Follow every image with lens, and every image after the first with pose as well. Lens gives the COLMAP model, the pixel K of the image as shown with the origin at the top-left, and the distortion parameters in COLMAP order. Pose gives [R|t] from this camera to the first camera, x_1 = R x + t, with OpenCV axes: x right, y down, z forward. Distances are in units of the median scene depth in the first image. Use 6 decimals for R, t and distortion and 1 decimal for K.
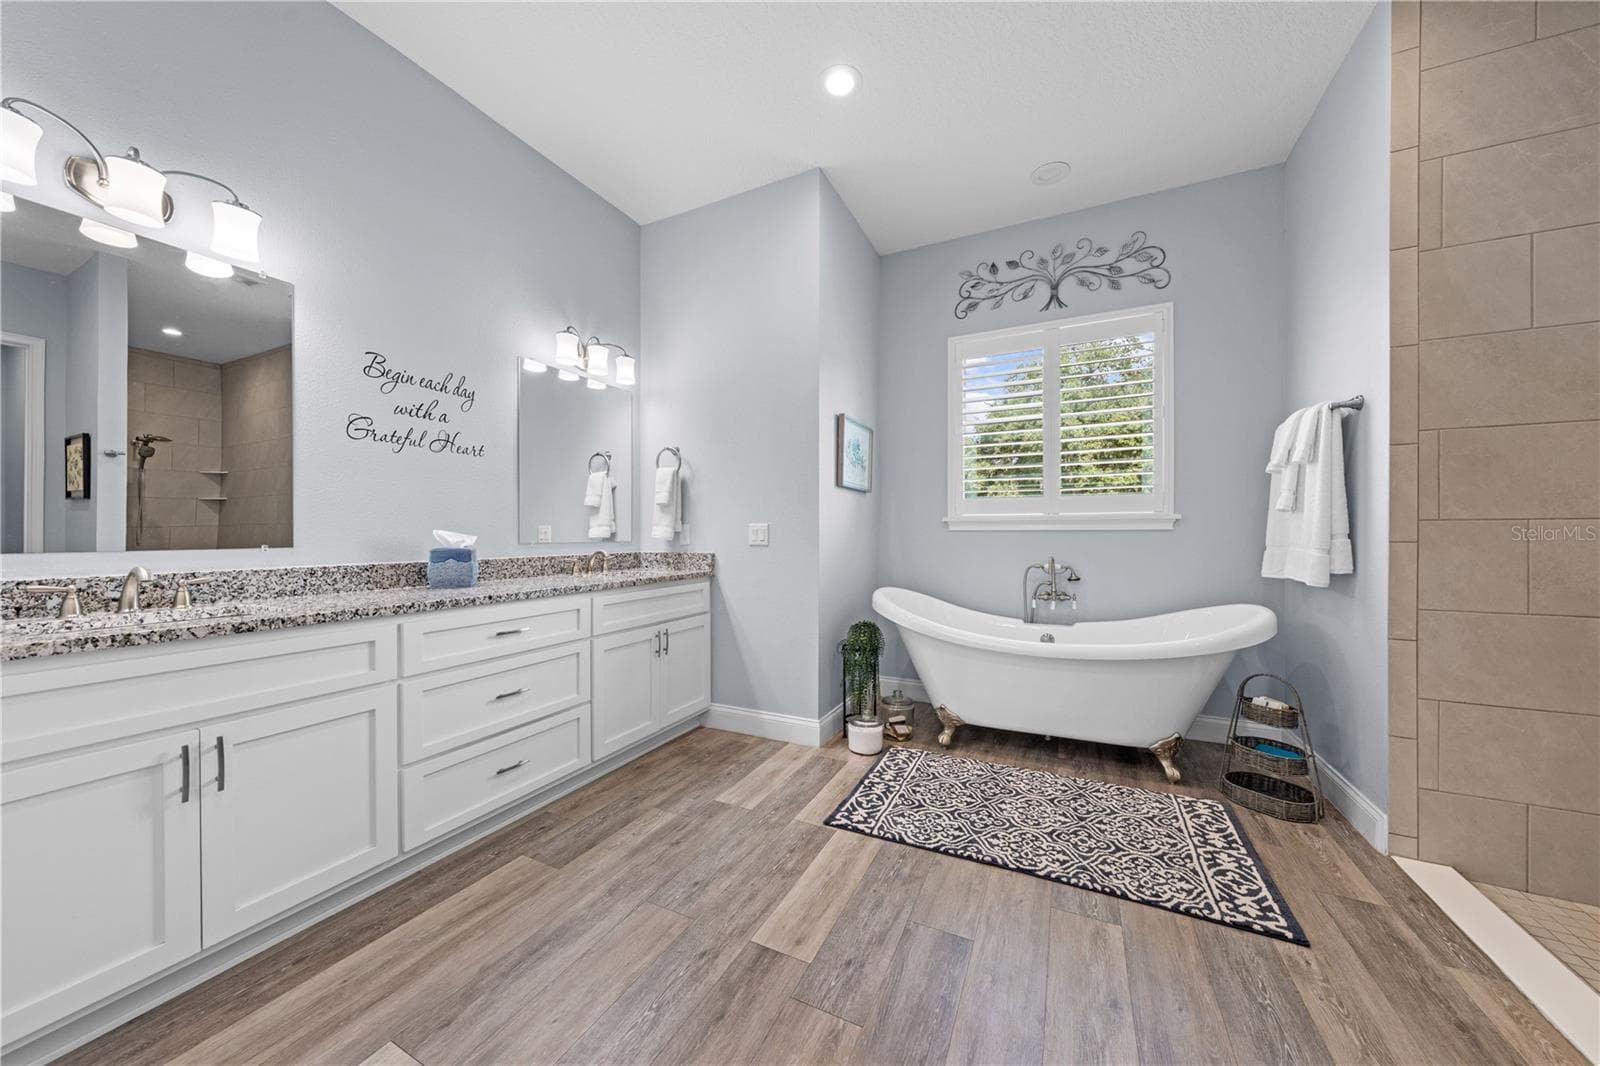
lens RADIAL K [[542.9, 0, 806.6], [0, 542.9, 534.5], [0, 0, 1]] dist [-0.002208, 0.000099]
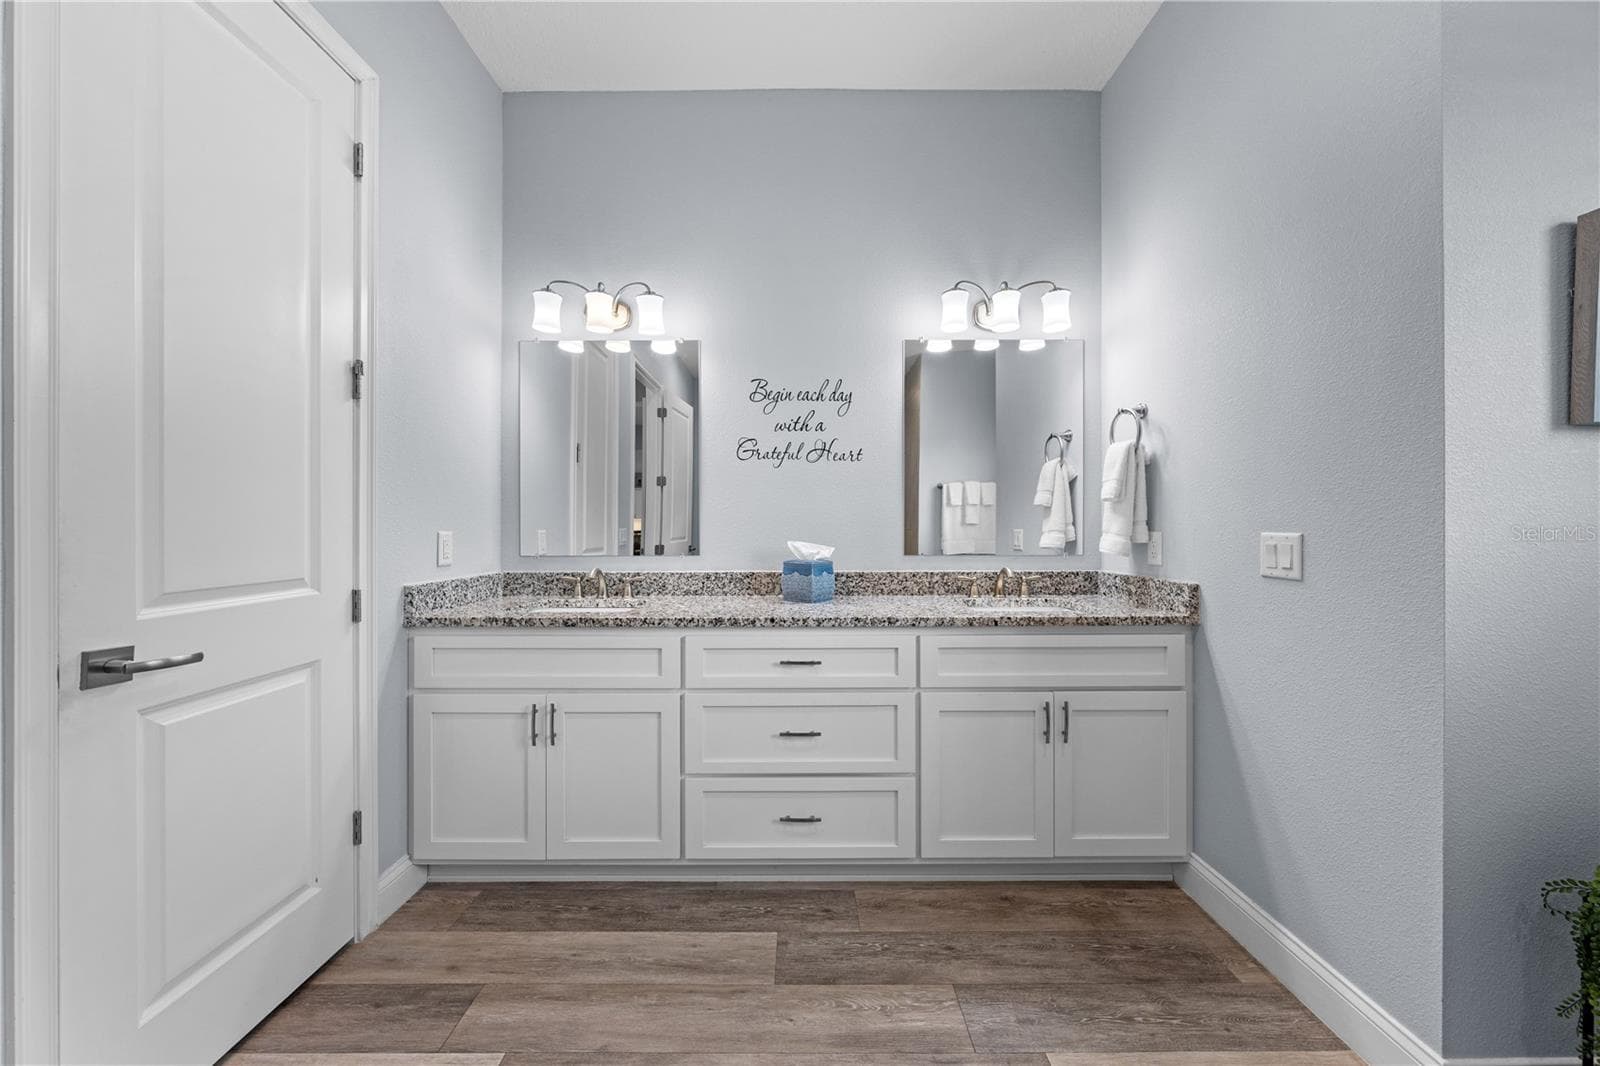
lens RADIAL K [[542.9, 0, 799.7], [0, 542.9, 527.0], [0, 0, 1]] dist [-0.002208, 0.000099]
pose [[0.437863, -0.001446, -0.899040, 0.202829], [-0.001739, 0.999995, -0.002455, -0.030013], [0.899040, 0.002639, 0.437859, 0.534918]]
